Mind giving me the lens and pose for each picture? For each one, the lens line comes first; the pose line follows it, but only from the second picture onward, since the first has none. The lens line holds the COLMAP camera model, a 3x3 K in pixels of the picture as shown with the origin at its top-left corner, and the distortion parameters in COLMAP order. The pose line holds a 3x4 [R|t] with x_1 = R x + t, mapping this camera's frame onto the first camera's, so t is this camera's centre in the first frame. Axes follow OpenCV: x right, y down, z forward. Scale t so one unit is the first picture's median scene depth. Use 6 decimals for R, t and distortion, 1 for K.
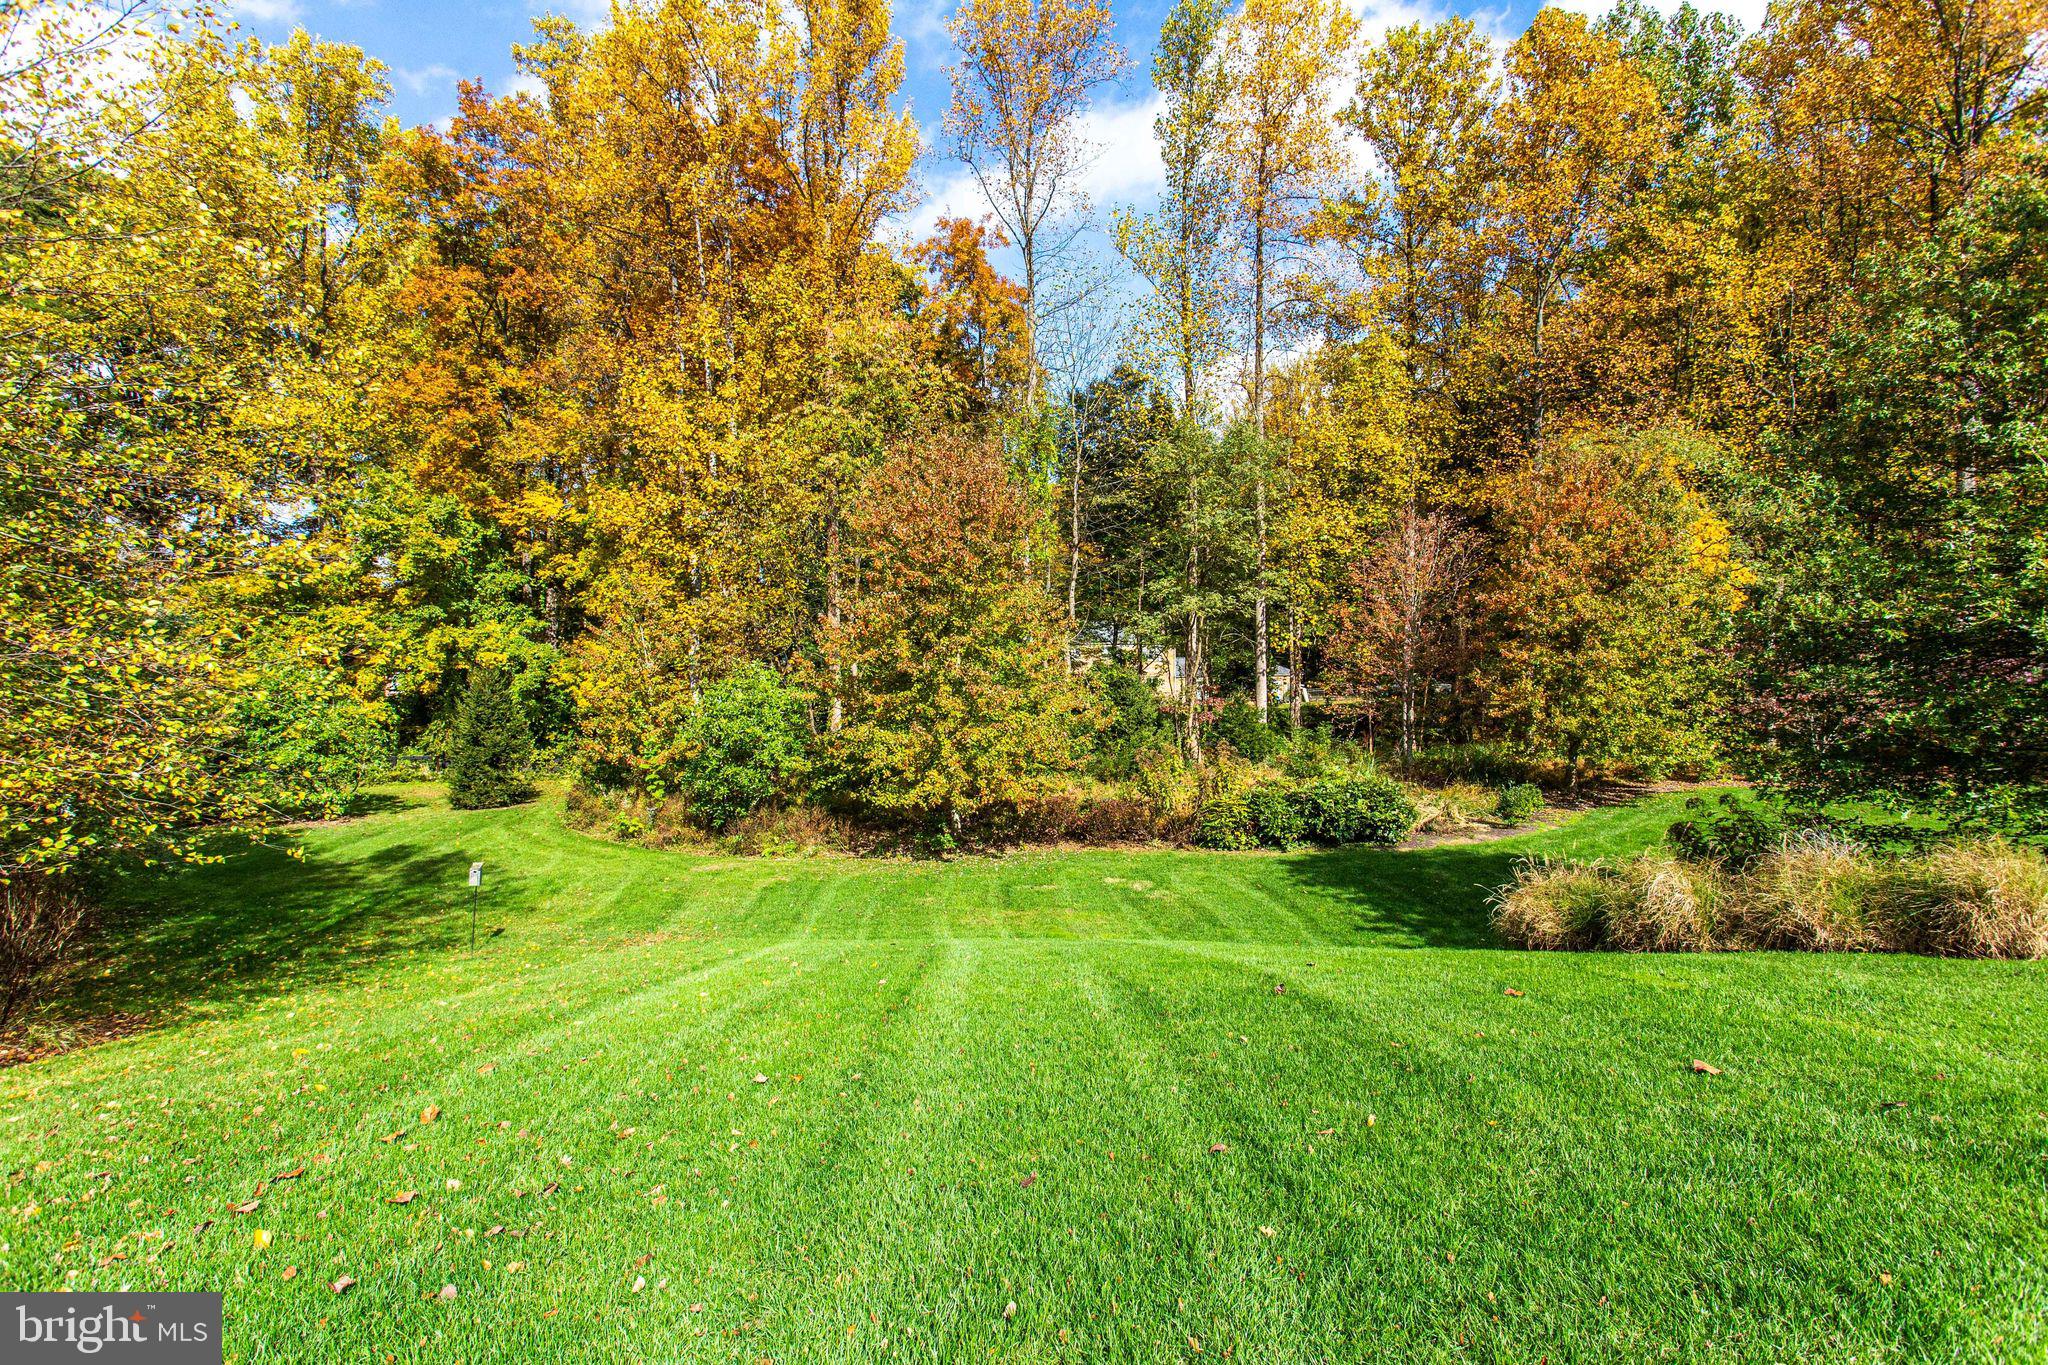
lens RADIAL K [[1008.8, 0, 1060.0], [0, 1008.8, 688.2], [0, 0, 1]] dist [-0.045145, 0.016836]
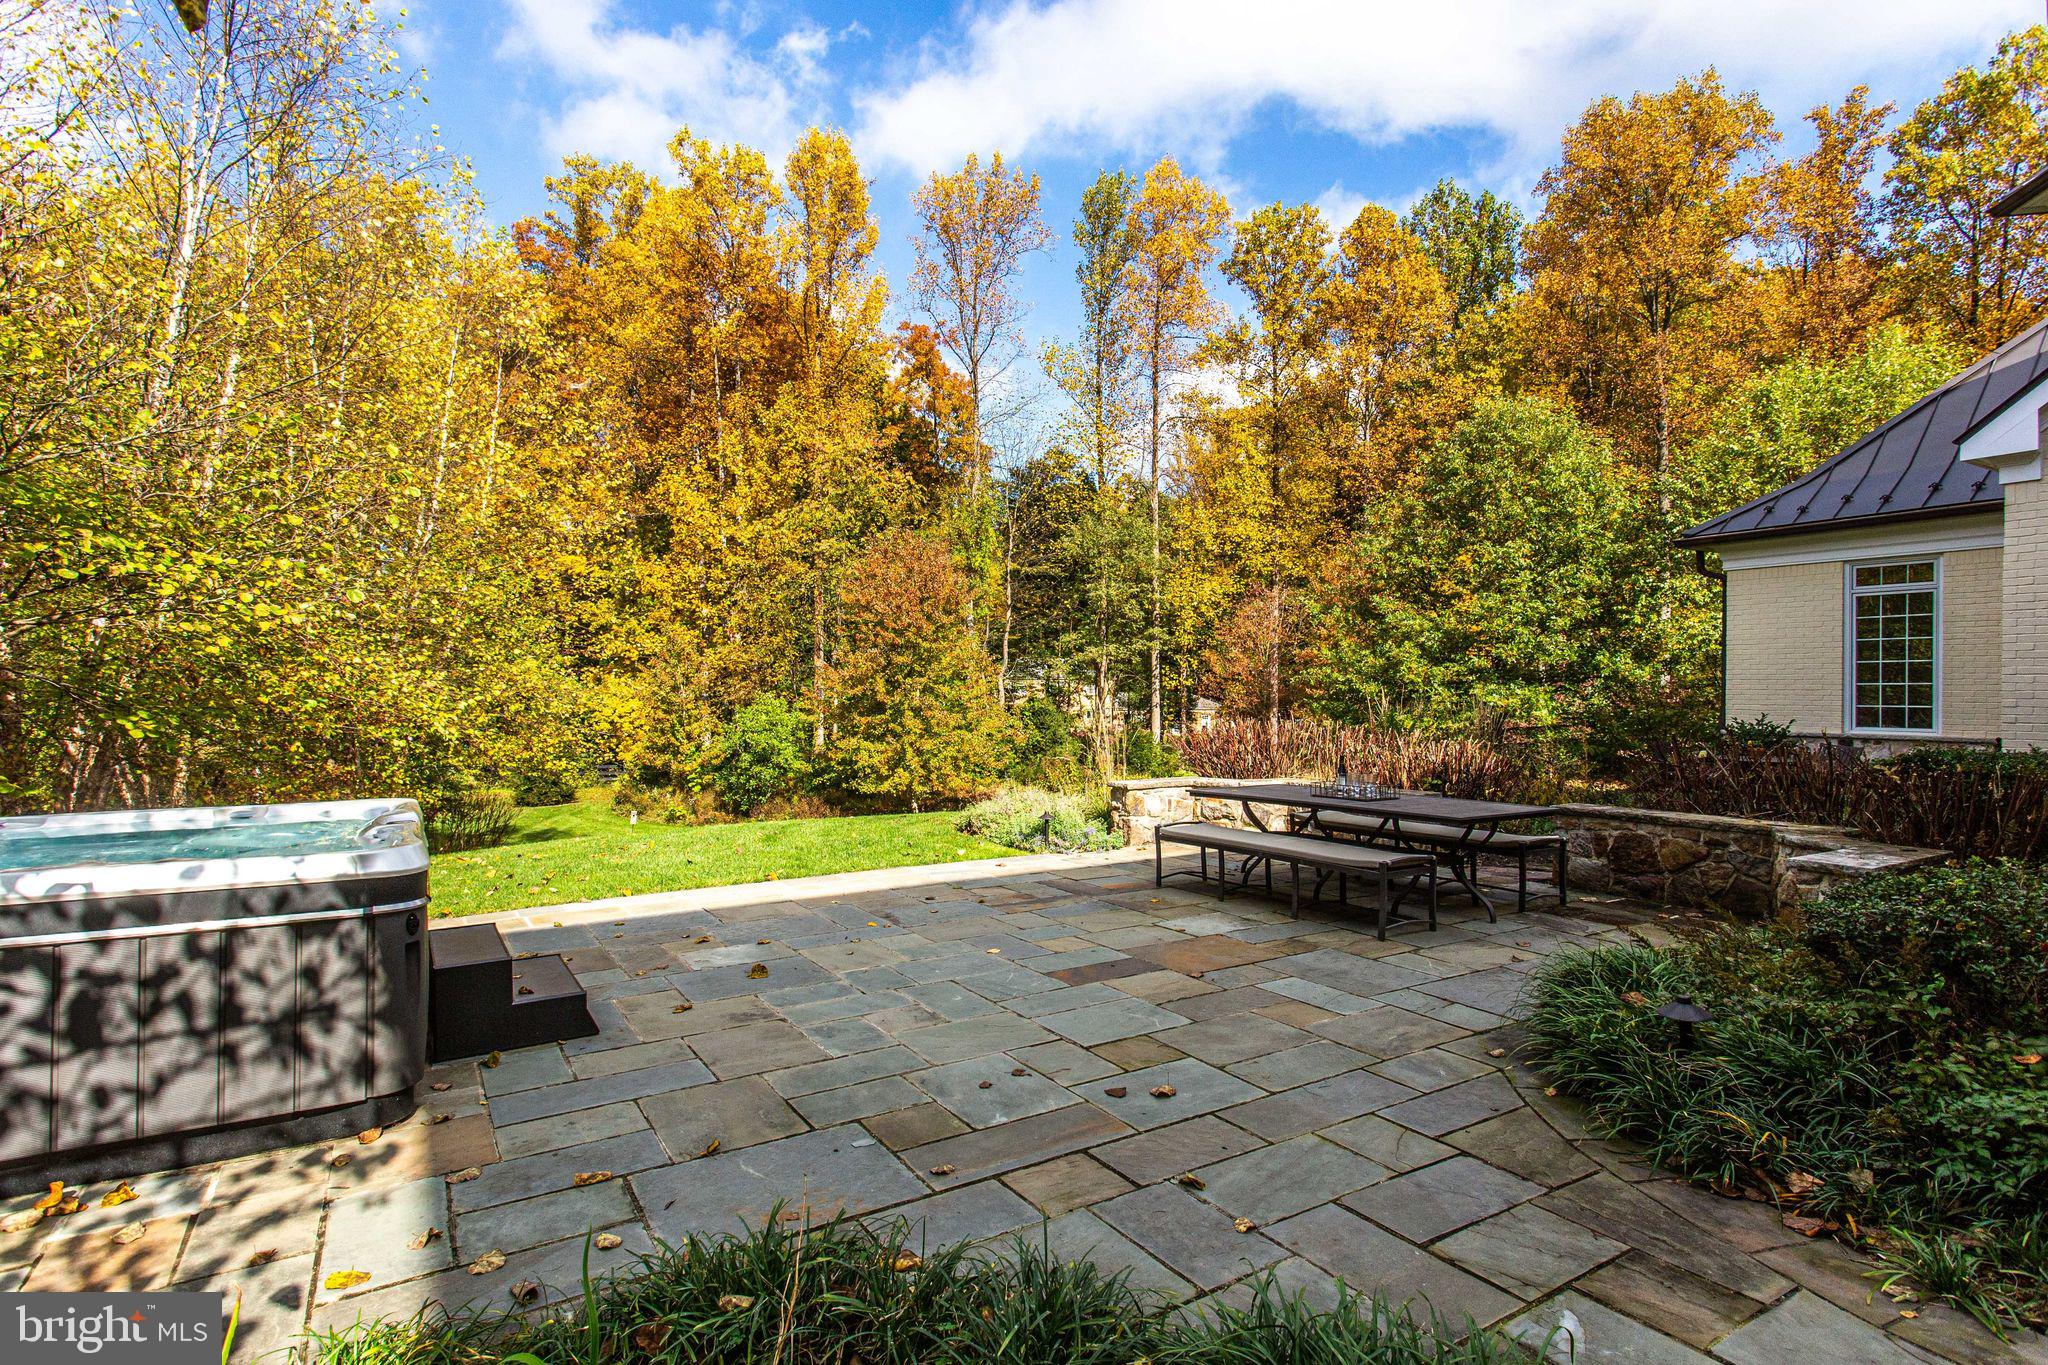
lens RADIAL K [[1030.6, 0, 1107.9], [0, 1030.6, 685.3], [0, 0, 1]] dist [-0.019056, 0.019233]
pose [[0.995882, 0.008229, 0.090284, 0.032942], [-0.005007, 0.999344, -0.035856, 0.009986], [-0.090519, 0.035256, 0.995270, -0.438281]]
